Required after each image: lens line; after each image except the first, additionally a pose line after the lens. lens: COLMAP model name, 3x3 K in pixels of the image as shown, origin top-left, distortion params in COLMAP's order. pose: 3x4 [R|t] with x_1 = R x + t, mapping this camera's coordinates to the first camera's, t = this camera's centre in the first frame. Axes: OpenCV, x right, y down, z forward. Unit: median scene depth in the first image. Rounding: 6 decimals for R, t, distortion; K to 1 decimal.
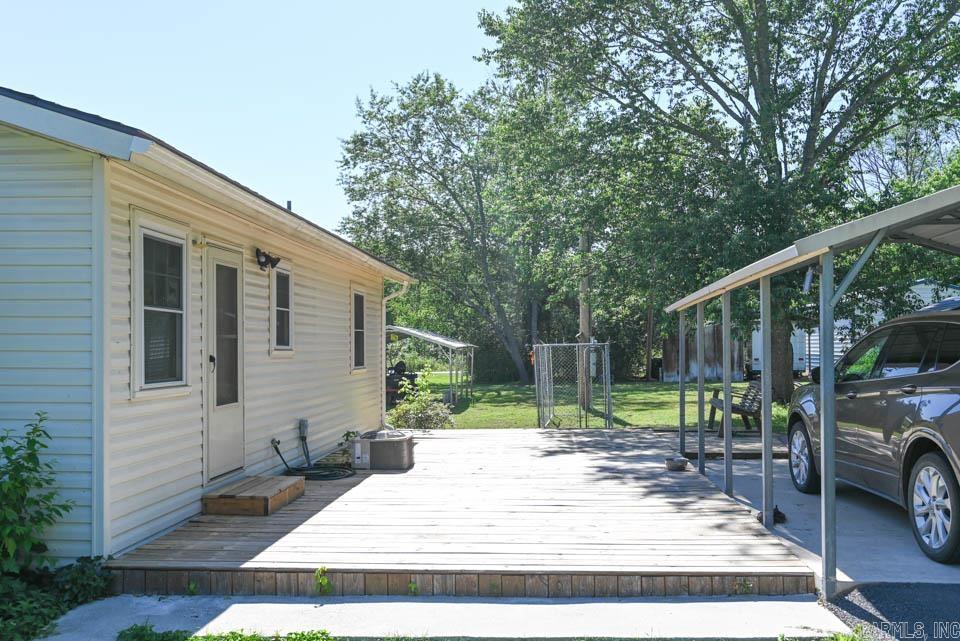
lens RADIAL K [[833.3, 0, 480.3], [0, 833.3, 339.0], [0, 0, 1]] dist [0.000926, 0.002200]
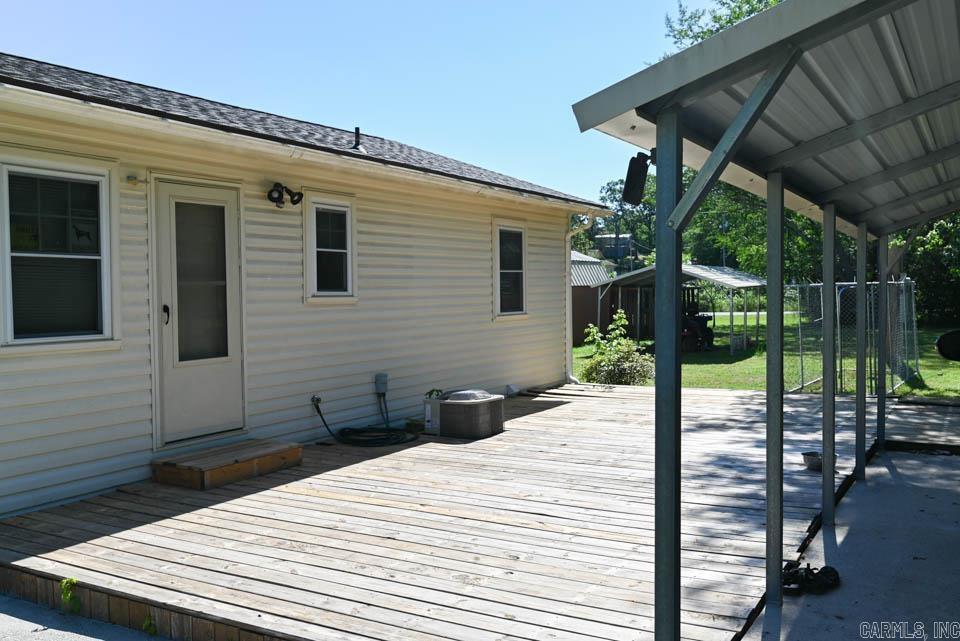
lens RADIAL K [[830.7, 0, 480.0], [0, 830.7, 320.5], [0, 0, 1]] dist [-0.010353, 0.015133]
pose [[0.901488, 0.014563, -0.432559, 0.285243], [0.008416, 0.998655, 0.051162, -0.005052], [0.432722, -0.049762, 0.900153, 0.268156]]
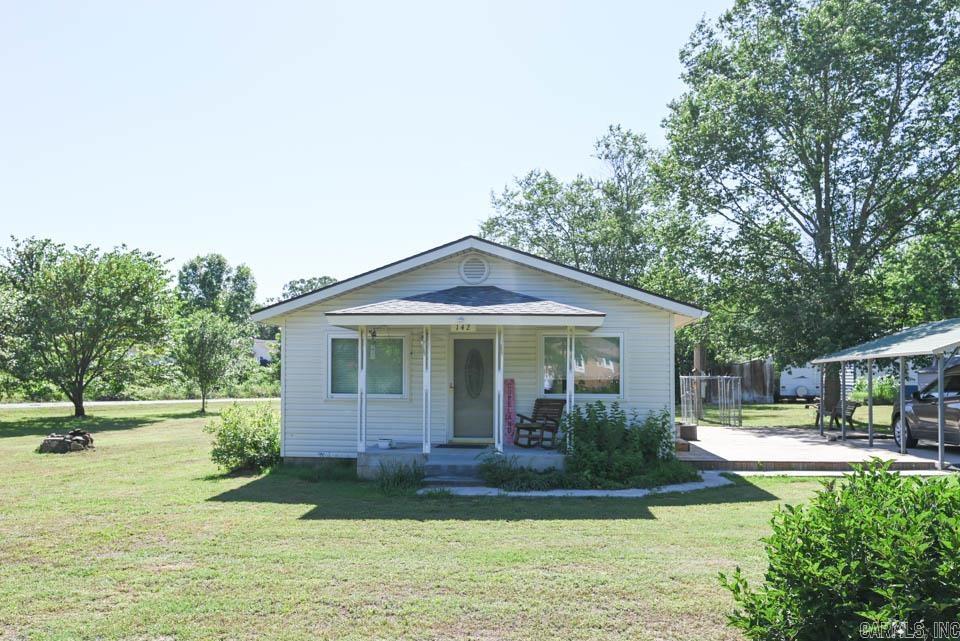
lens RADIAL K [[753.2, 0, 474.7], [0, 753.2, 354.8], [0, 0, 1]] dist [-0.003231, 0.000028]
pose [[0.999849, 0.008061, -0.015406, -0.642512], [-0.008266, 0.999877, -0.013327, -0.025294], [0.015297, 0.013452, 0.999792, -0.910754]]
